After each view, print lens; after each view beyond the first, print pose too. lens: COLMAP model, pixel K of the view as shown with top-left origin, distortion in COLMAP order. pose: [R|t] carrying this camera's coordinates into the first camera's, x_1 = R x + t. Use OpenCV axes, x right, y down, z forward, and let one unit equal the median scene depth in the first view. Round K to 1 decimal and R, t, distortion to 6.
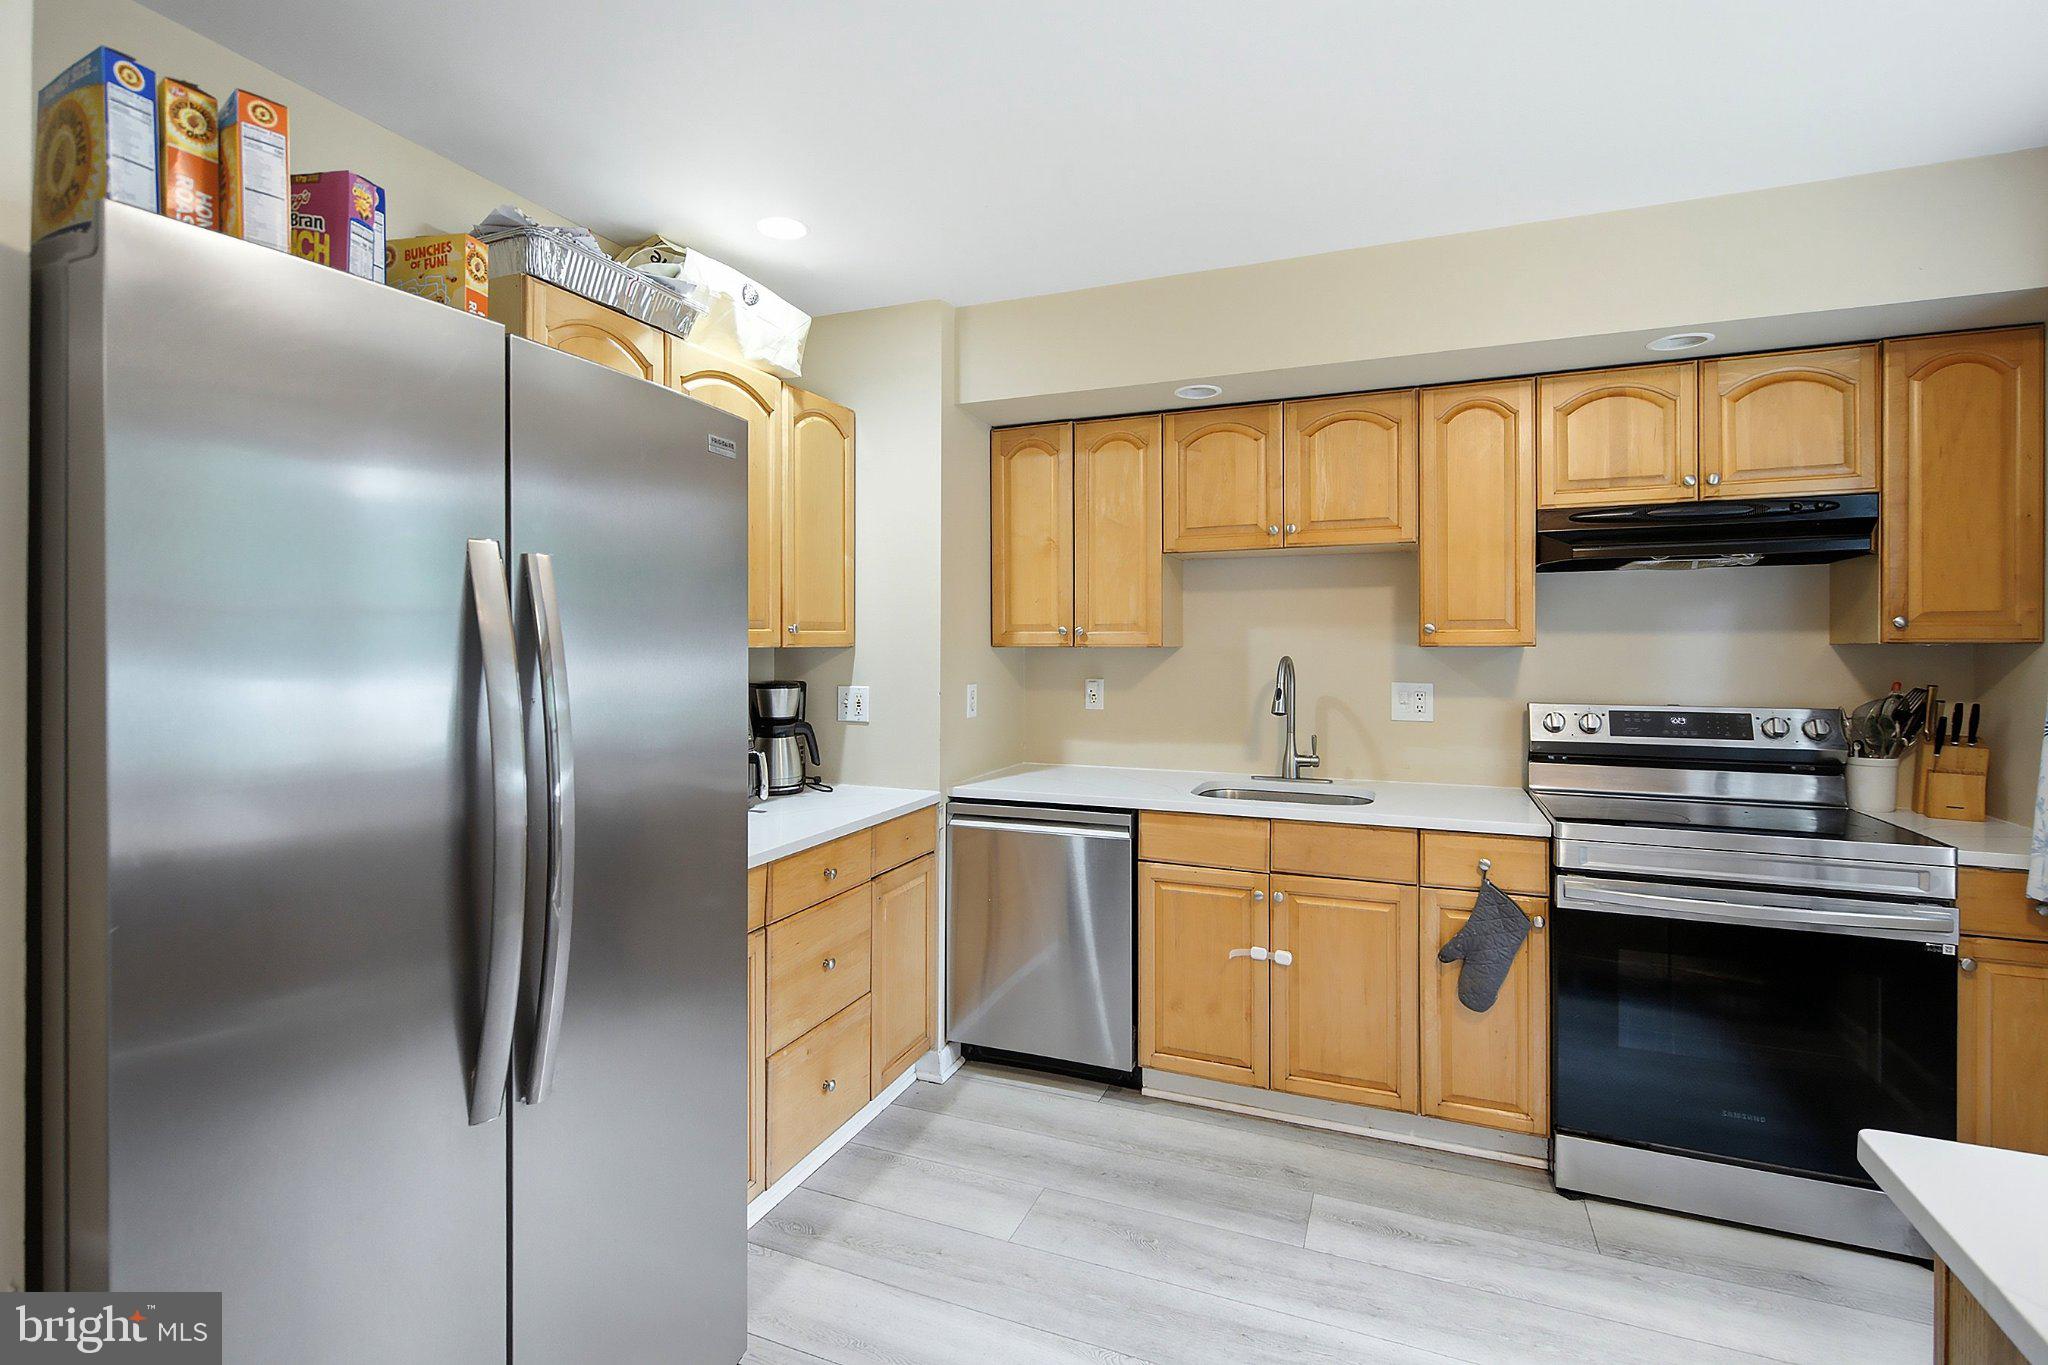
lens RADIAL K [[950.9, 0, 1020.6], [0, 950.9, 651.0], [0, 0, 1]] dist [0.000186, -0.000170]
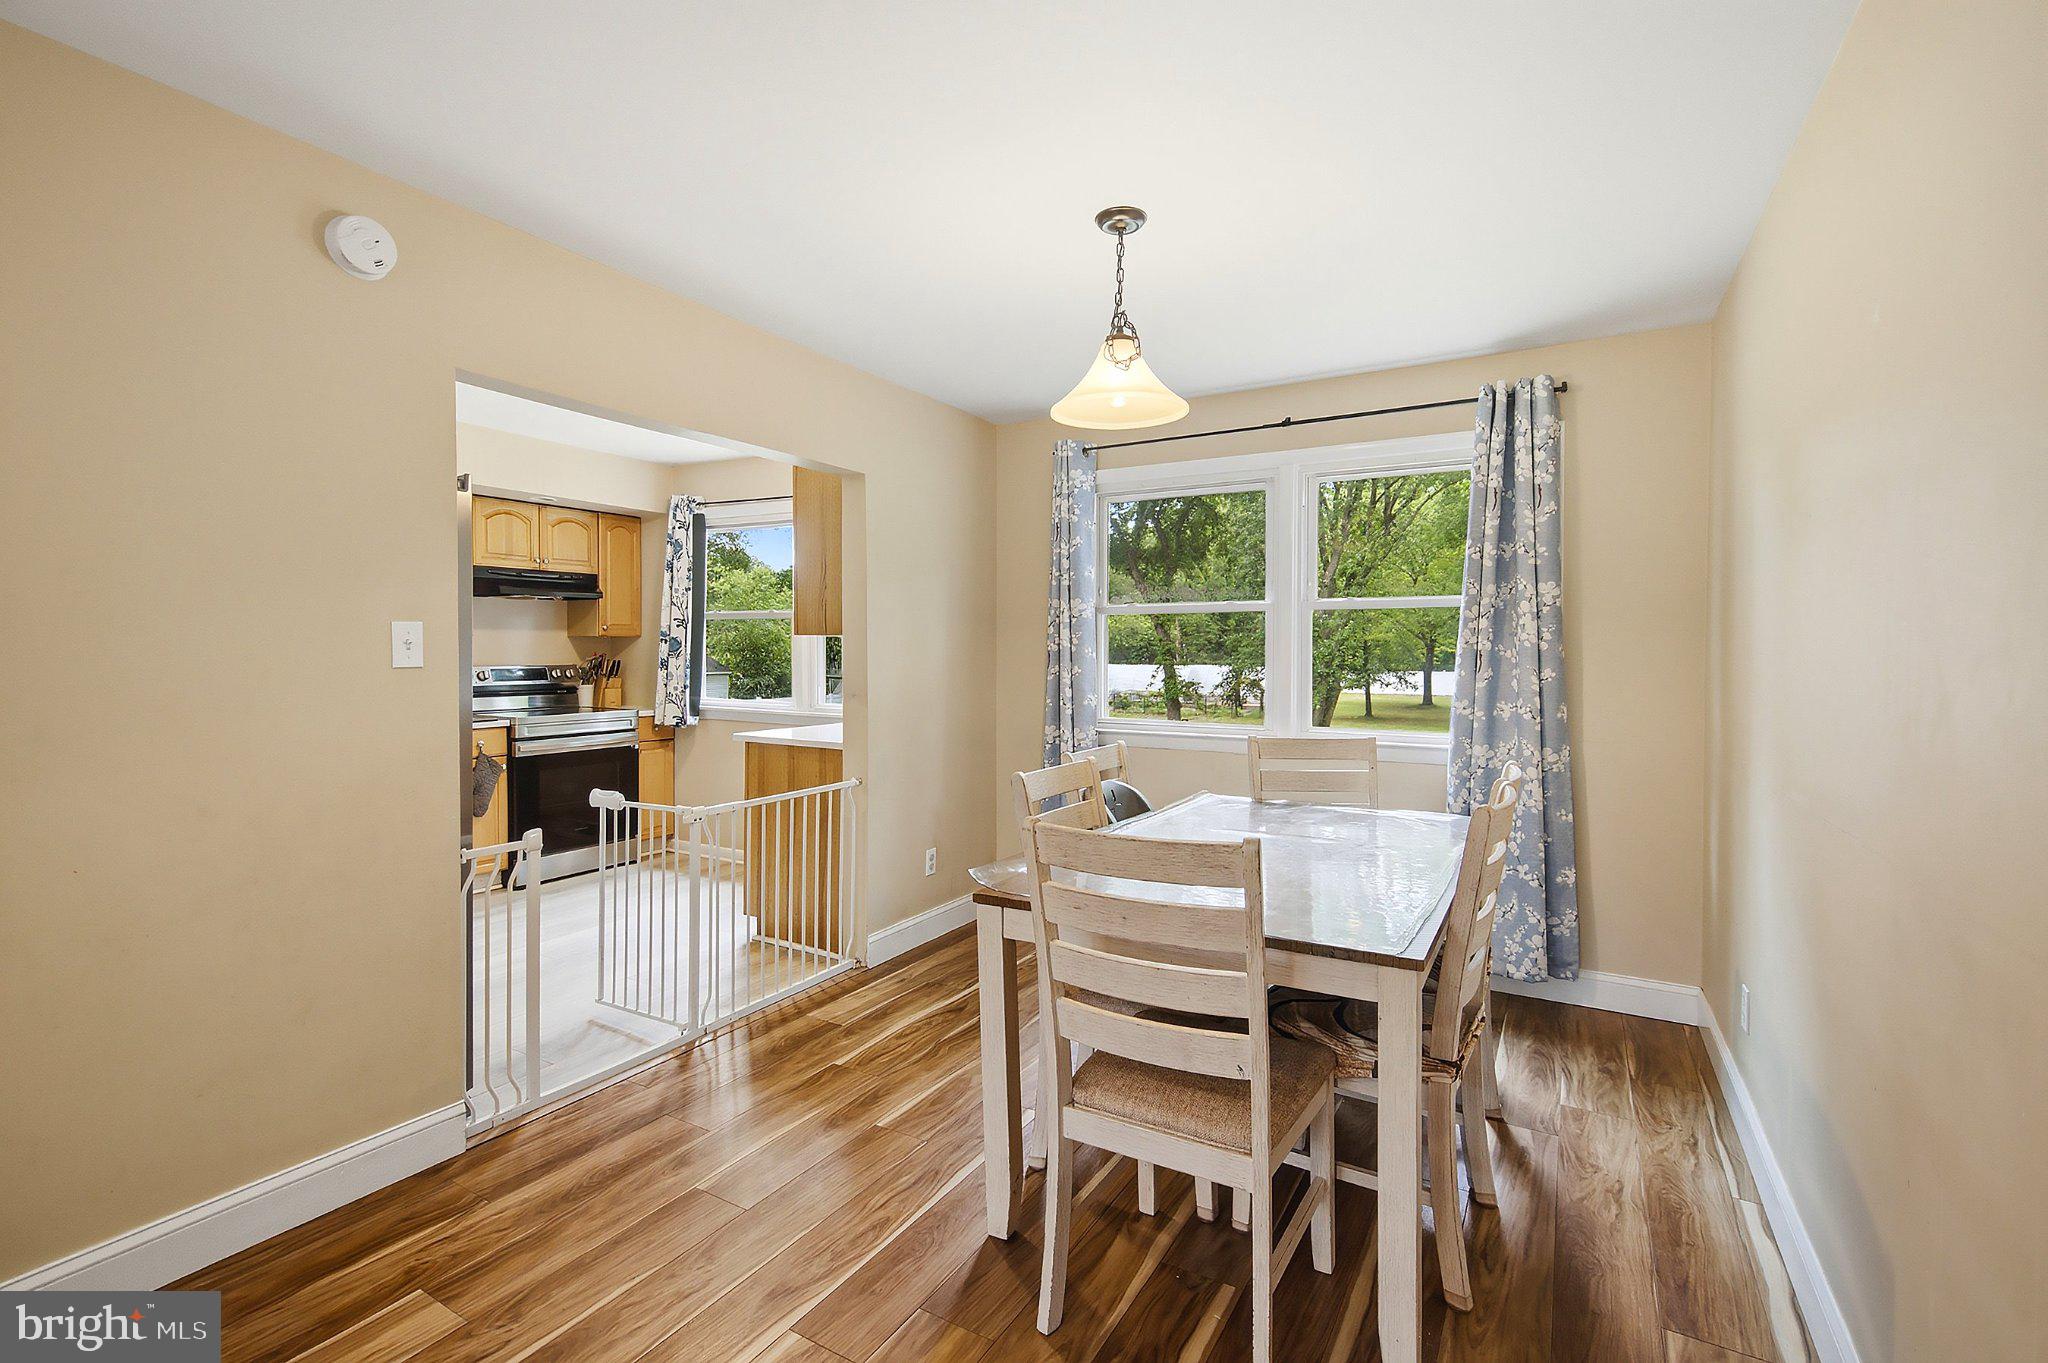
lens RADIAL K [[939.2, 0, 1024.8], [0, 939.2, 664.3], [0, 0, 1]] dist [0.001625, -0.000316]
pose [[0.143640, -0.017120, 0.989482, -1.197038], [0.001772, 0.999853, 0.017042, 0.022811], [-0.989628, -0.000694, 0.143649, -0.386692]]
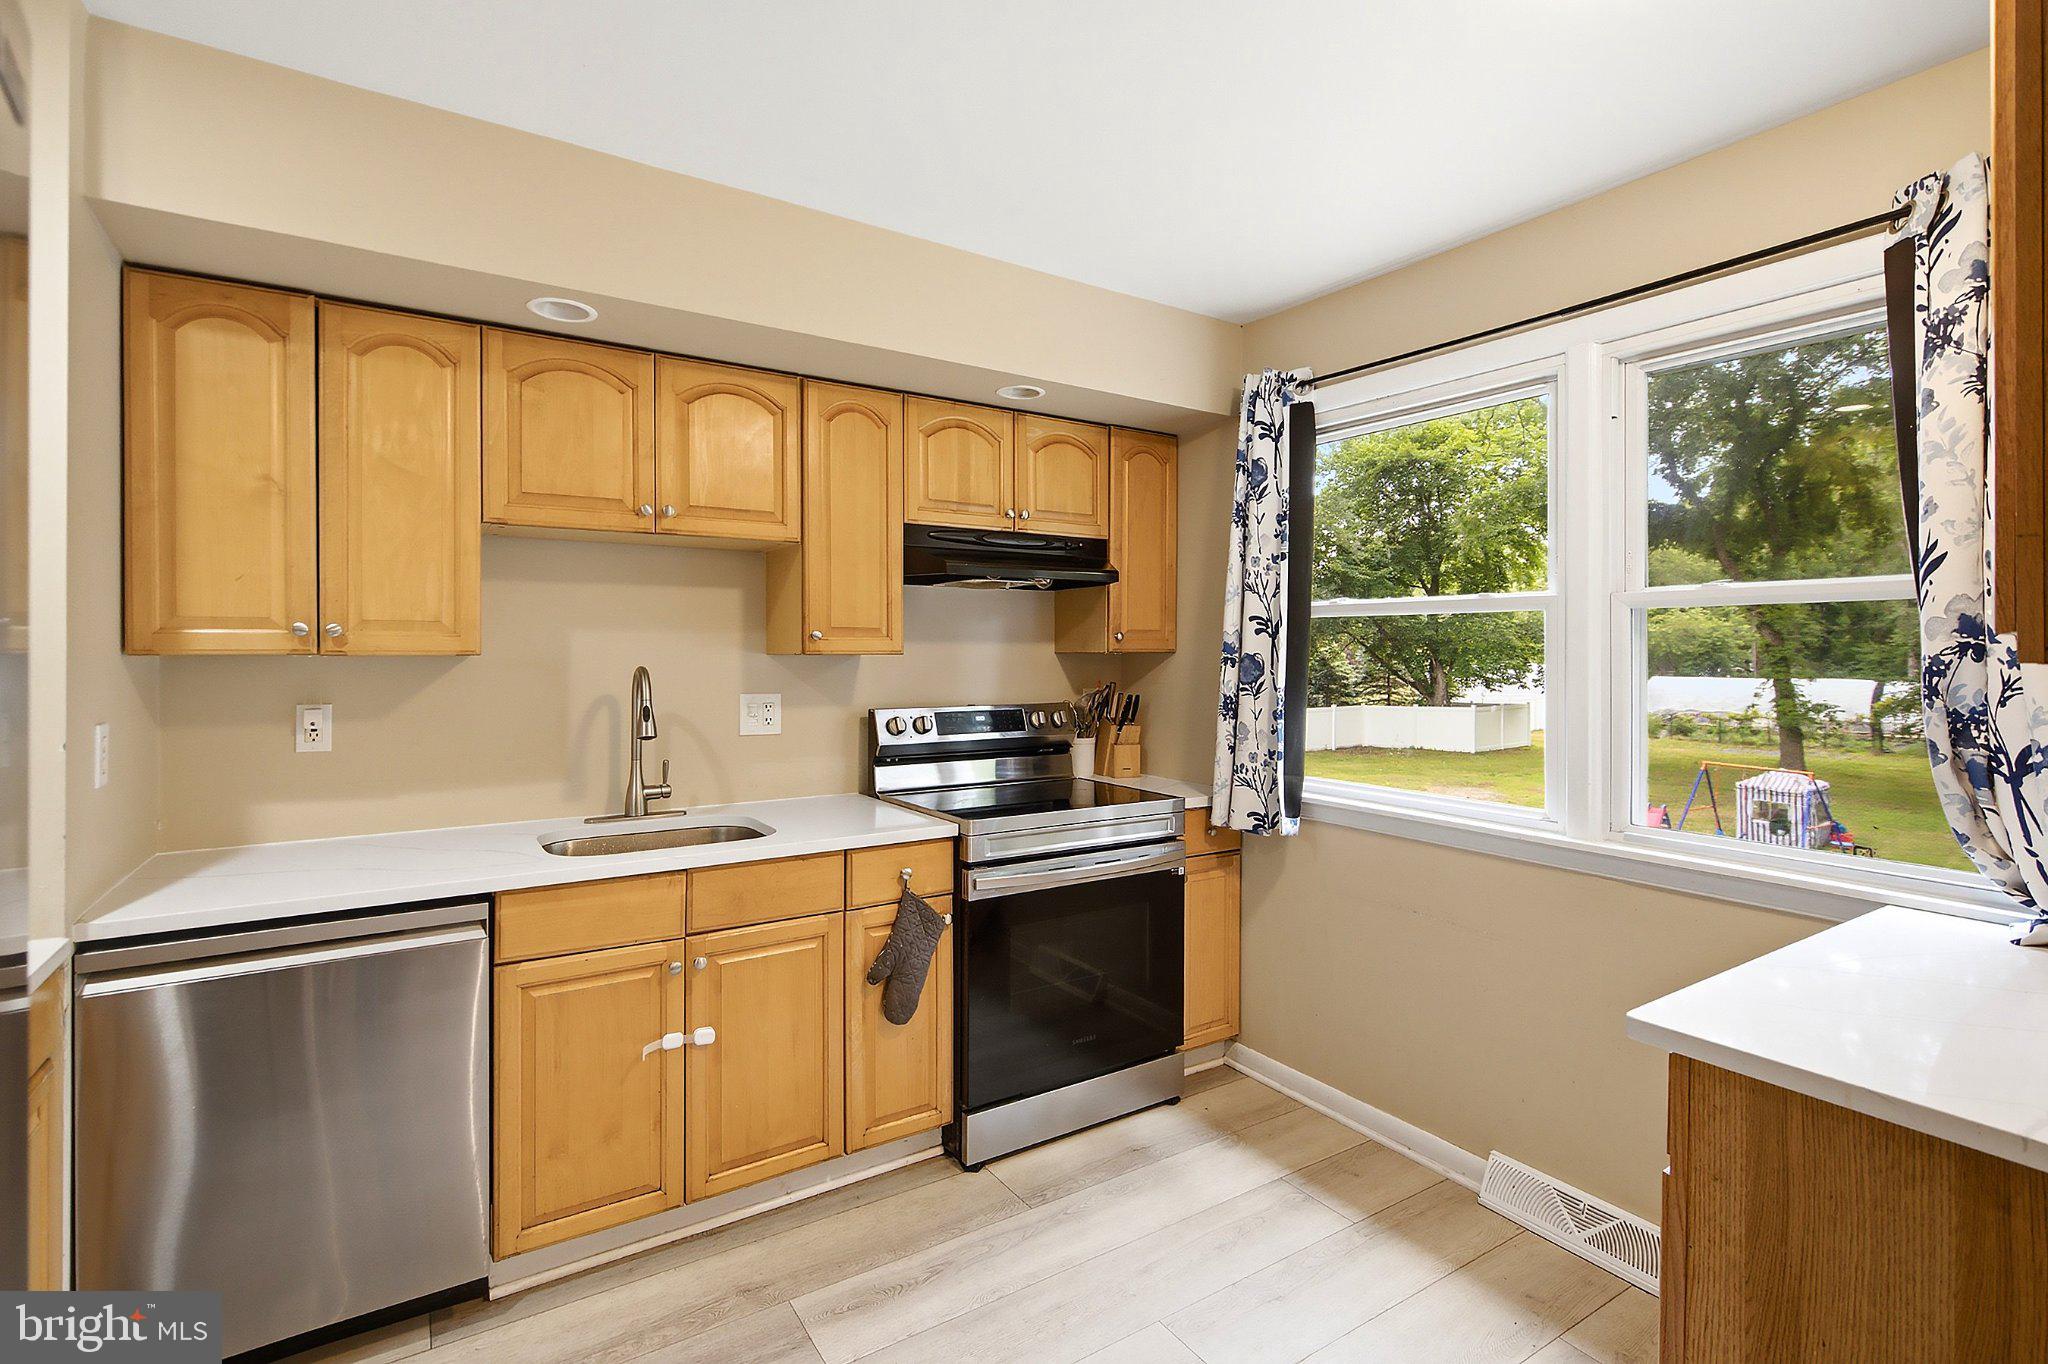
lens RADIAL K [[939.2, 0, 1024.8], [0, 939.2, 664.8], [0, 0, 1]] dist [0.001625, -0.000316]
pose [[0.571425, -0.009624, 0.820598, -0.222765], [0.003292, 0.999950, 0.009434, -0.003097], [-0.820647, -0.002689, 0.571429, 0.309104]]
